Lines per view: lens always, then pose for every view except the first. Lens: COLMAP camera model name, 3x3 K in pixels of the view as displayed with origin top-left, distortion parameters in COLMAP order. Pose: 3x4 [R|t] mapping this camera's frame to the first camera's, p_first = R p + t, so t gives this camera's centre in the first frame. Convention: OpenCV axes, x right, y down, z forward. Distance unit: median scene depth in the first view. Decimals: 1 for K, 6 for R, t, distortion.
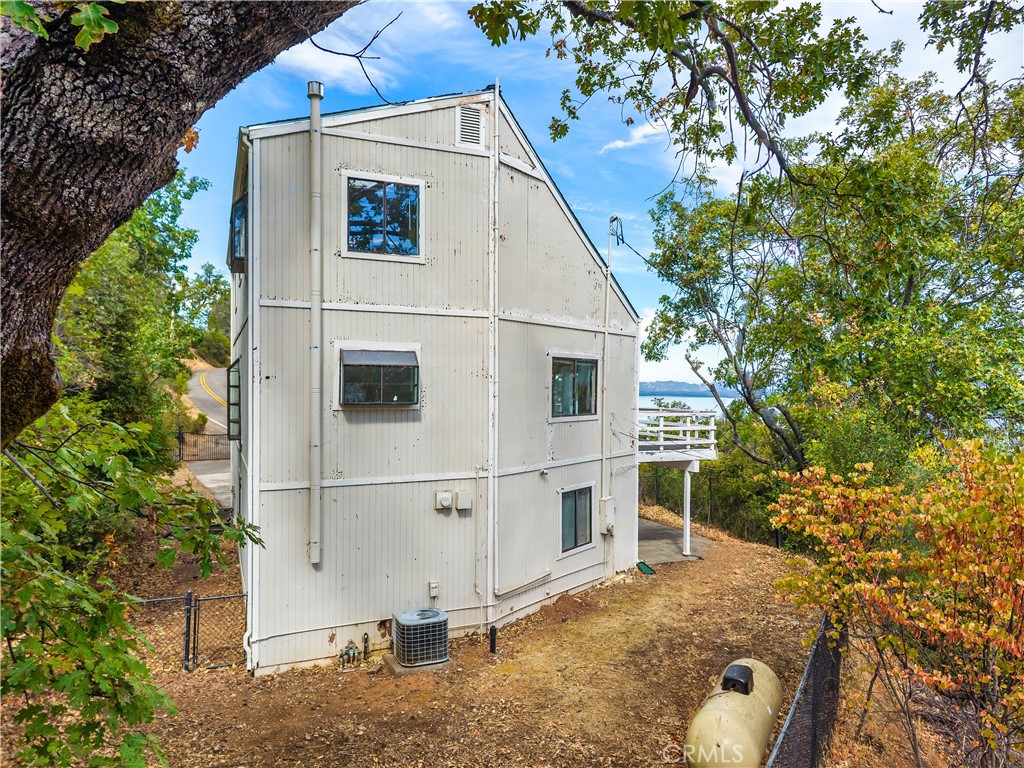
lens RADIAL K [[690.6, 0, 513.7], [0, 690.6, 381.2], [0, 0, 1]] dist [0.066989, -0.082630]
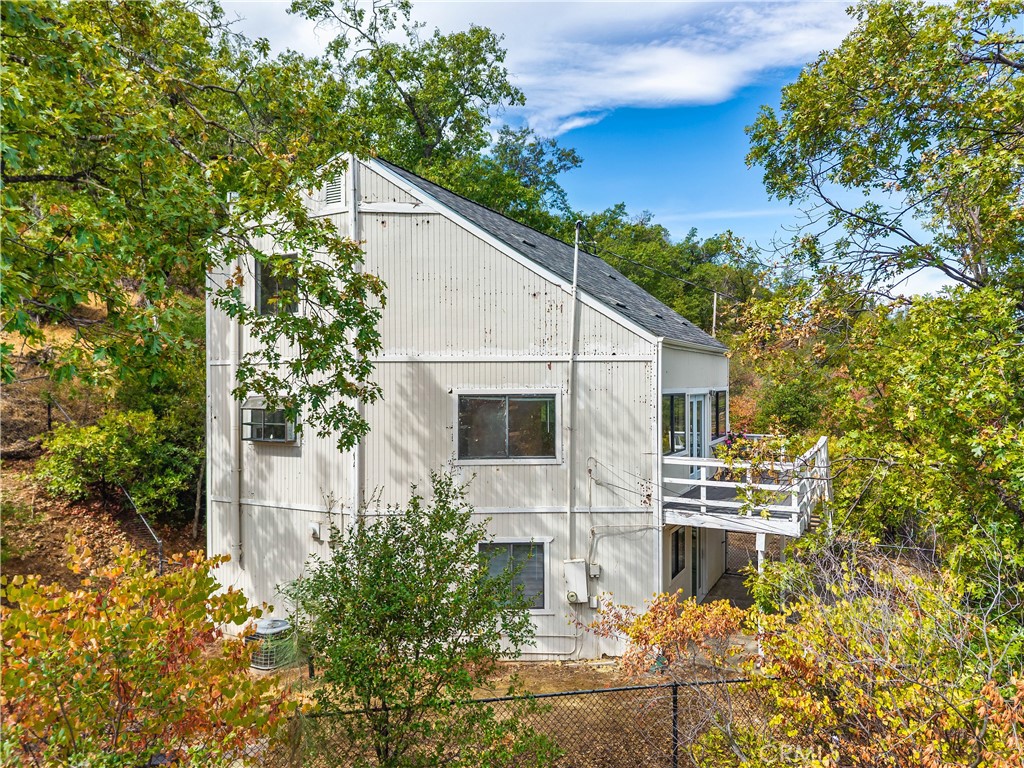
lens RADIAL K [[690.6, 0, 513.7], [0, 690.6, 381.2], [0, 0, 1]] dist [0.066989, -0.082630]
pose [[0.609629, -0.021325, -0.792400, 0.654759], [0.013267, 0.999773, -0.016699, -0.028678], [0.792576, -0.000332, 0.609774, 0.376513]]
